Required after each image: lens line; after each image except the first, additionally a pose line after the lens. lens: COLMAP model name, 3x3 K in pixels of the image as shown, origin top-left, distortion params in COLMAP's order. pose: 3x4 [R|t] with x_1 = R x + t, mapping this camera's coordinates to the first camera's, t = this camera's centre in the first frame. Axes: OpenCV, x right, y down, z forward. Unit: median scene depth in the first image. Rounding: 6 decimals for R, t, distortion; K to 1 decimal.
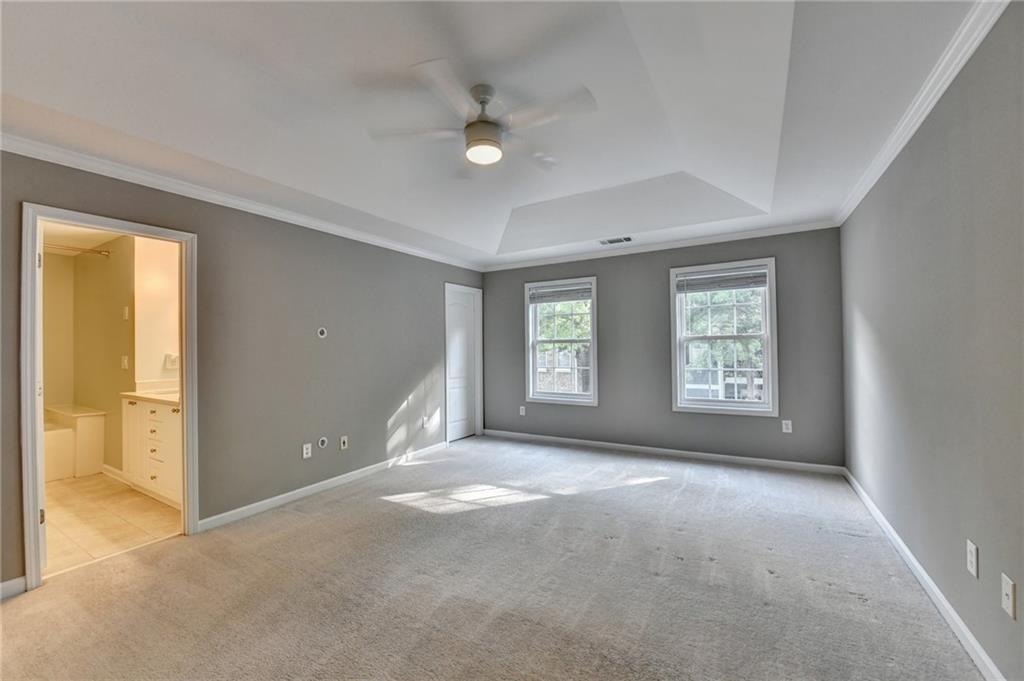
lens RADIAL K [[422.7, 0, 504.0], [0, 422.7, 348.9], [0, 0, 1]] dist [-0.015208, -0.000802]
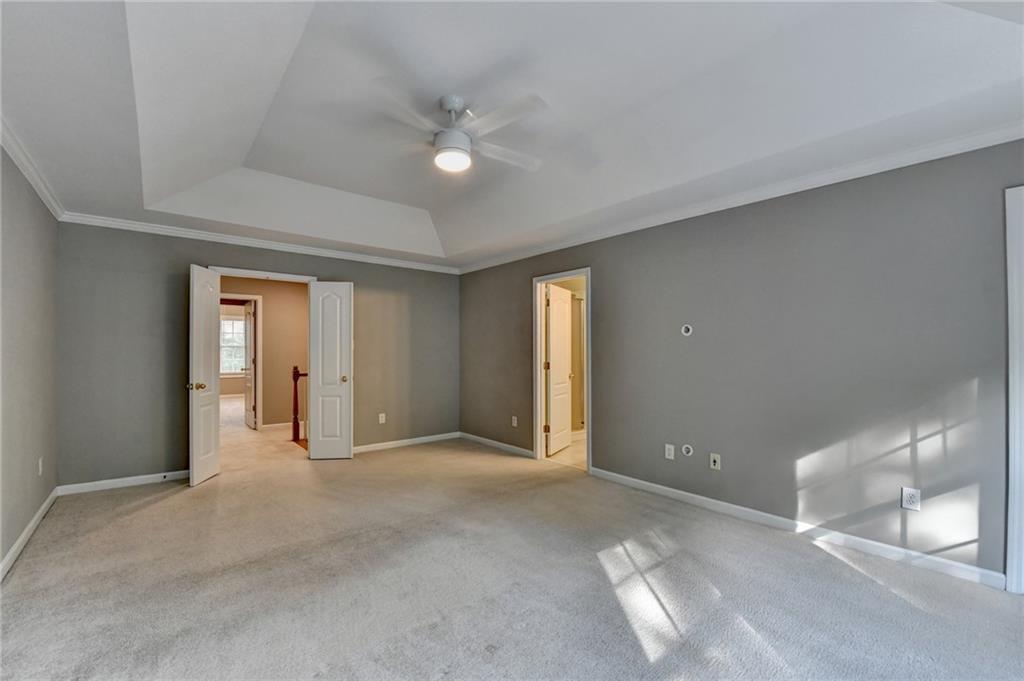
lens RADIAL K [[423.9, 0, 501.1], [0, 423.9, 343.5], [0, 0, 1]] dist [-0.020979, -0.001376]
pose [[-0.347201, 0.001931, -0.937789, 0.543157], [-0.002380, 0.999993, 0.002940, -0.010603], [0.937788, 0.003253, -0.347194, 0.898853]]
